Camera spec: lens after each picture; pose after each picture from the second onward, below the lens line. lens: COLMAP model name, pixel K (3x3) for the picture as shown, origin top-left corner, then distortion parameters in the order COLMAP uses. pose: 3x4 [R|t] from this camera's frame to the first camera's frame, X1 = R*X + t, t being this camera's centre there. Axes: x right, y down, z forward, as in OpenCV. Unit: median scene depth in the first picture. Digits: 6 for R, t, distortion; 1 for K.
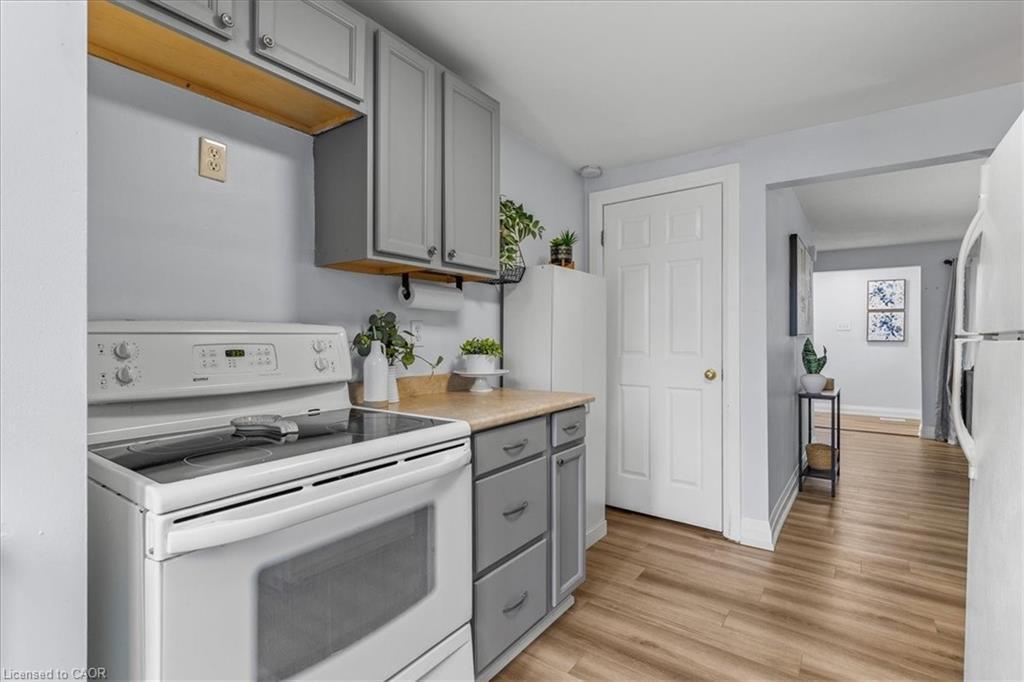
lens RADIAL K [[481.9, 0, 512.0], [0, 481.9, 341.0], [0, 0, 1]] dist [-0.001466, -0.000918]
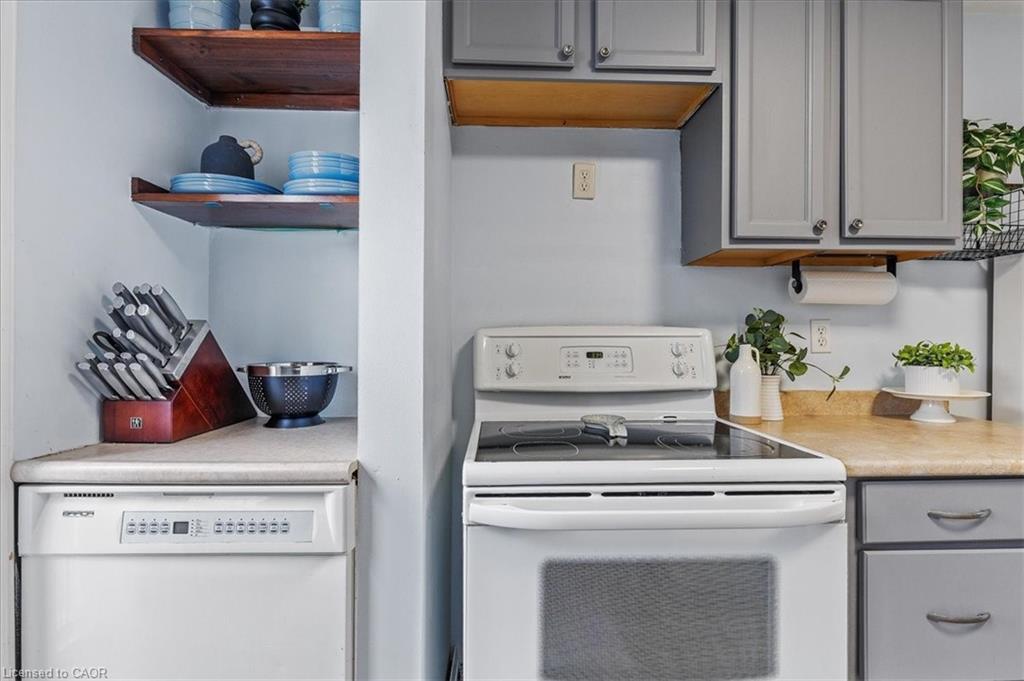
lens RADIAL K [[481.9, 0, 512.0], [0, 481.9, 340.5], [0, 0, 1]] dist [-0.001466, -0.000918]
pose [[0.616477, -0.000010, -0.787373, 0.132433], [-0.008052, 0.999948, -0.006318, 0.001053], [0.787332, 0.010235, 0.616444, 0.156561]]
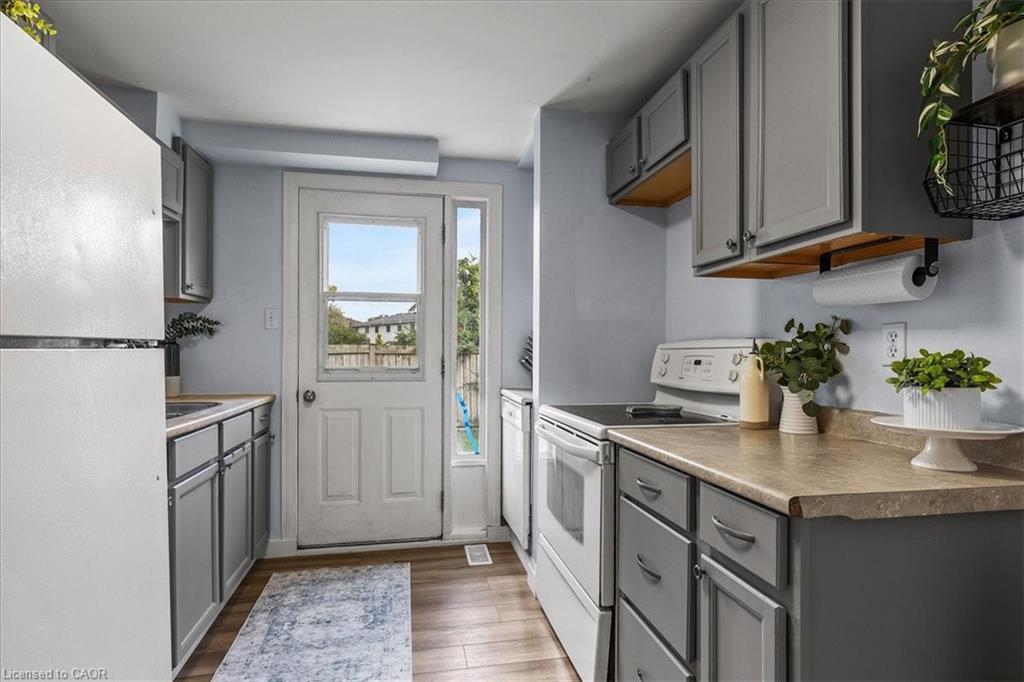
lens RADIAL K [[525.8, 0, 512.0], [0, 525.8, 341.0], [0, 0, 1]] dist [-0.011608, -0.000367]
pose [[-0.679329, -0.016647, -0.733645, 0.749797], [-0.007250, 0.999846, -0.015974, -0.006896], [0.733798, -0.005533, -0.679345, 1.354692]]
